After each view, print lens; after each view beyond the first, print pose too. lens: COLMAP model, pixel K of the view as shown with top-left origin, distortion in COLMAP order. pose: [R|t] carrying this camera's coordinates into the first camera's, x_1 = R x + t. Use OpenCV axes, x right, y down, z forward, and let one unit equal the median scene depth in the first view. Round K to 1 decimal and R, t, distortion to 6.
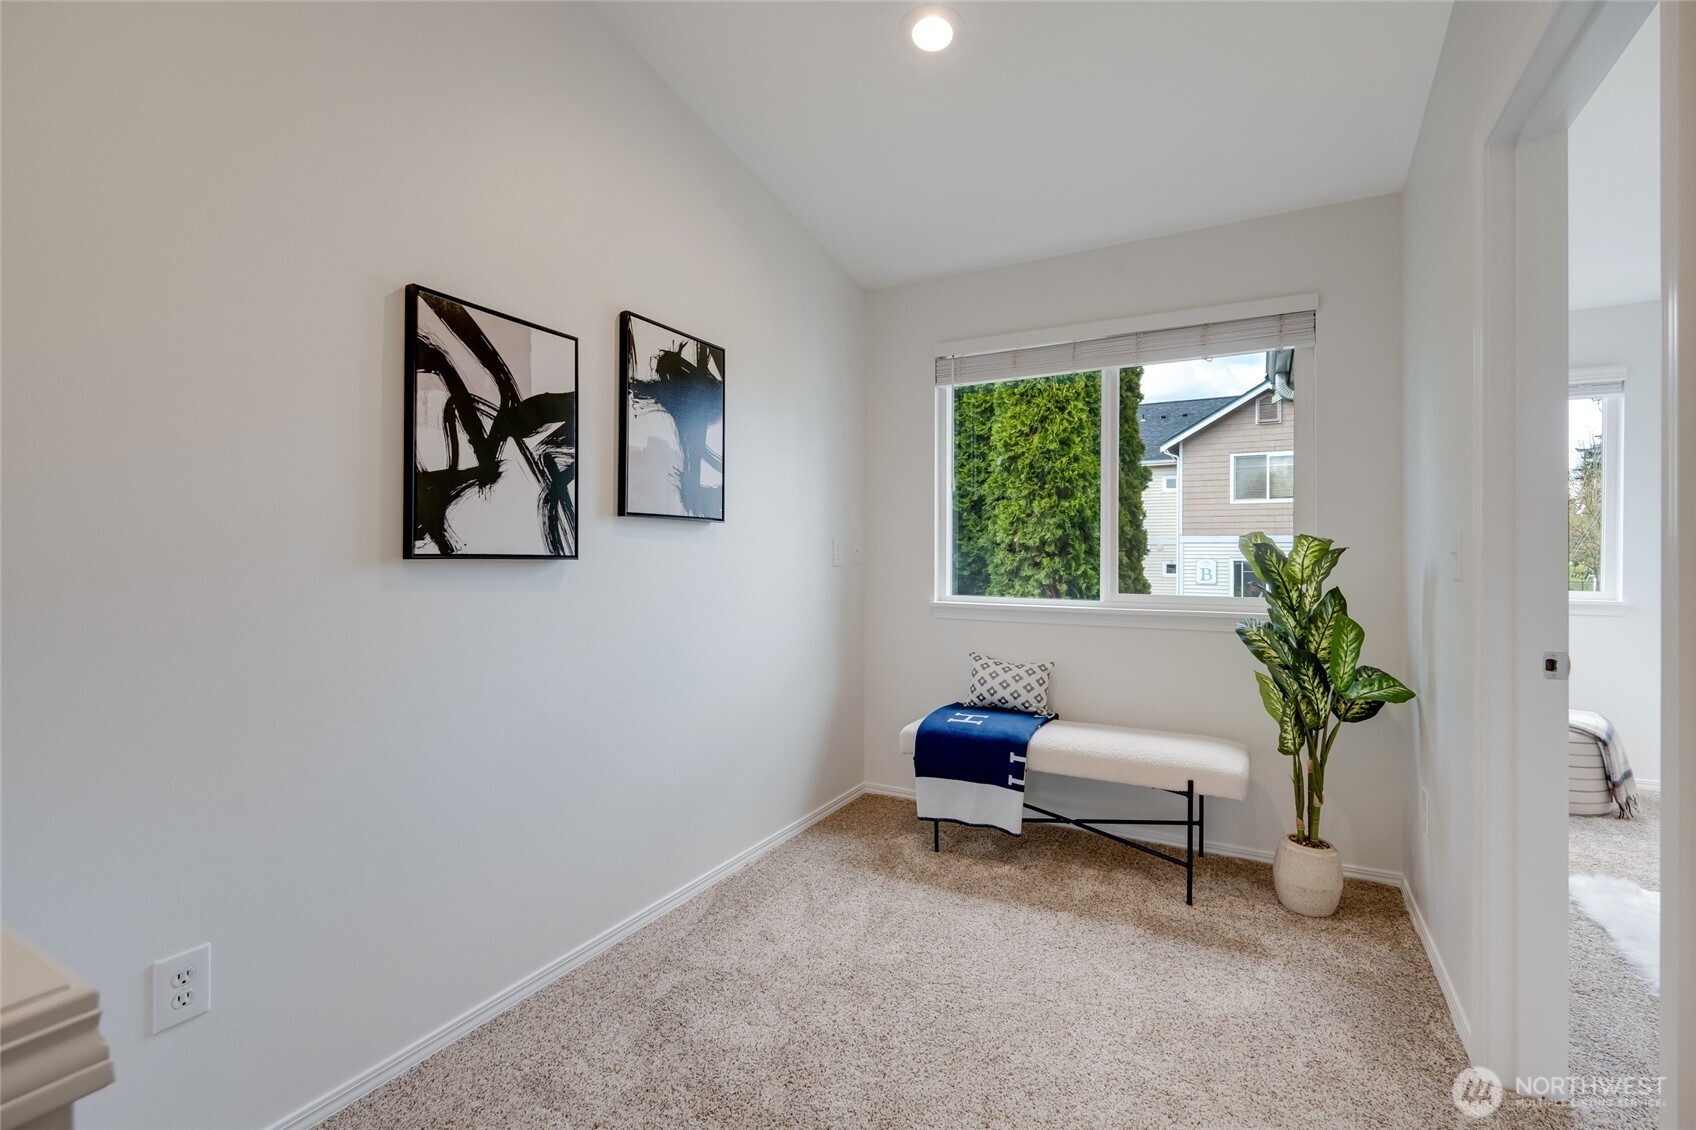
lens RADIAL K [[746.9, 0, 852.5], [0, 746.9, 559.0], [0, 0, 1]] dist [-0.004013, 0.001390]
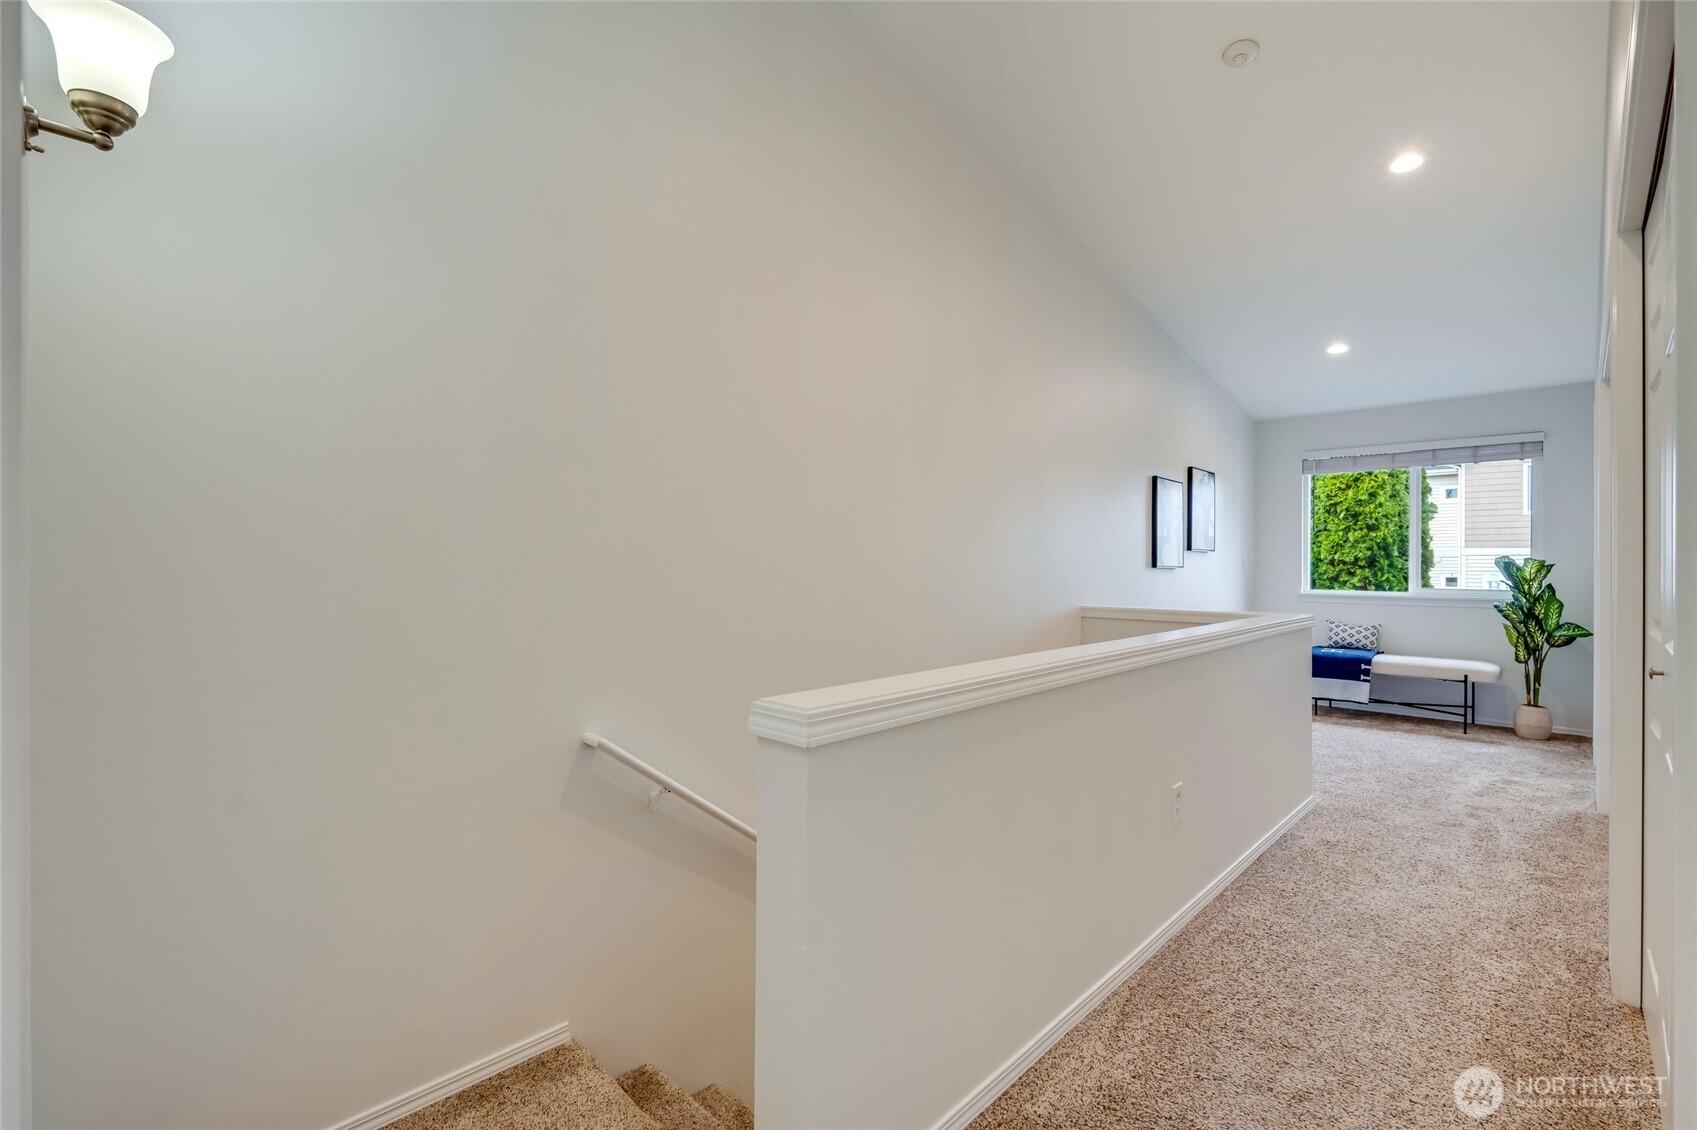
lens RADIAL K [[747.3, 0, 848.0], [0, 747.3, 569.0], [0, 0, 1]] dist [-0.004013, 0.001390]
pose [[0.962154, 0.001476, -0.272501, -0.533826], [-0.002089, 0.999996, -0.001959, 0.005504], [0.272497, 0.002454, 0.962153, -1.230244]]
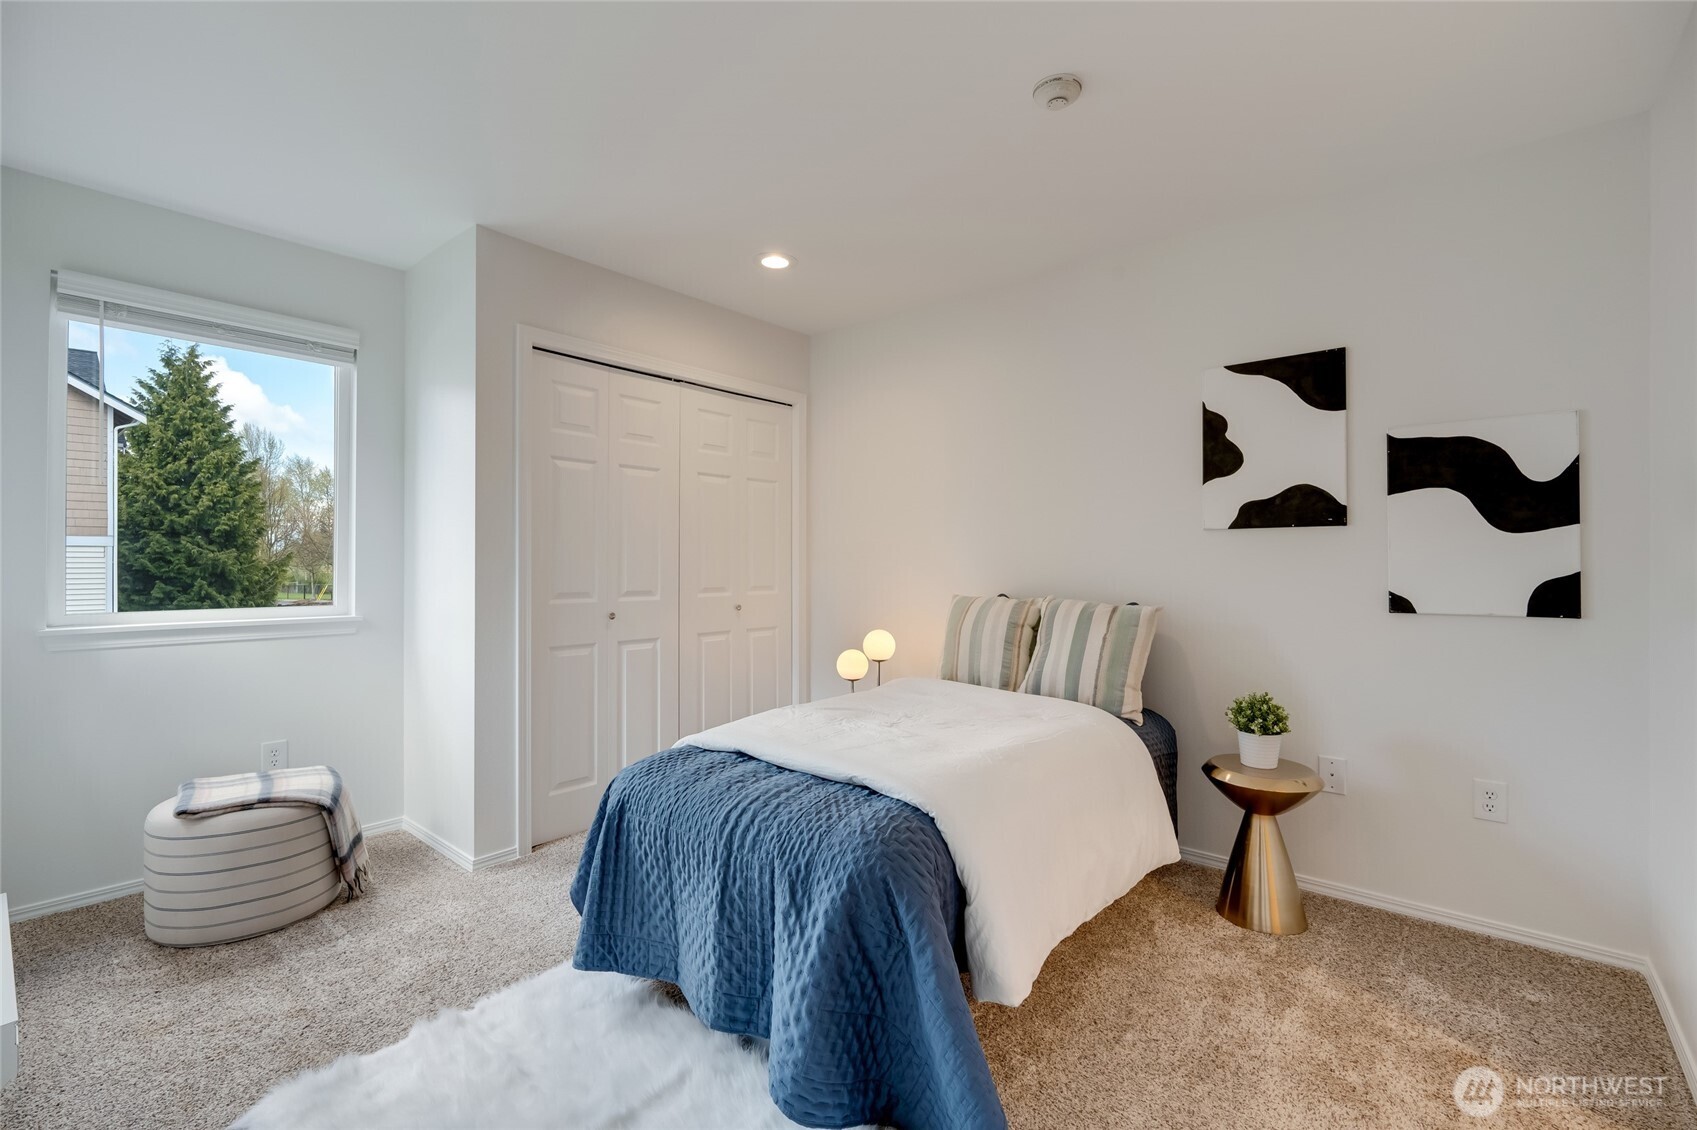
lens RADIAL K [[747.3, 0, 852.1], [0, 747.3, 566.5], [0, 0, 1]] dist [-0.004013, 0.001390]
pose [[0.197958, 0.002555, 0.980207, 0.272551], [0.003701, 0.999988, -0.003354, 0.005903], [-0.980203, 0.004291, 0.197946, 0.242852]]
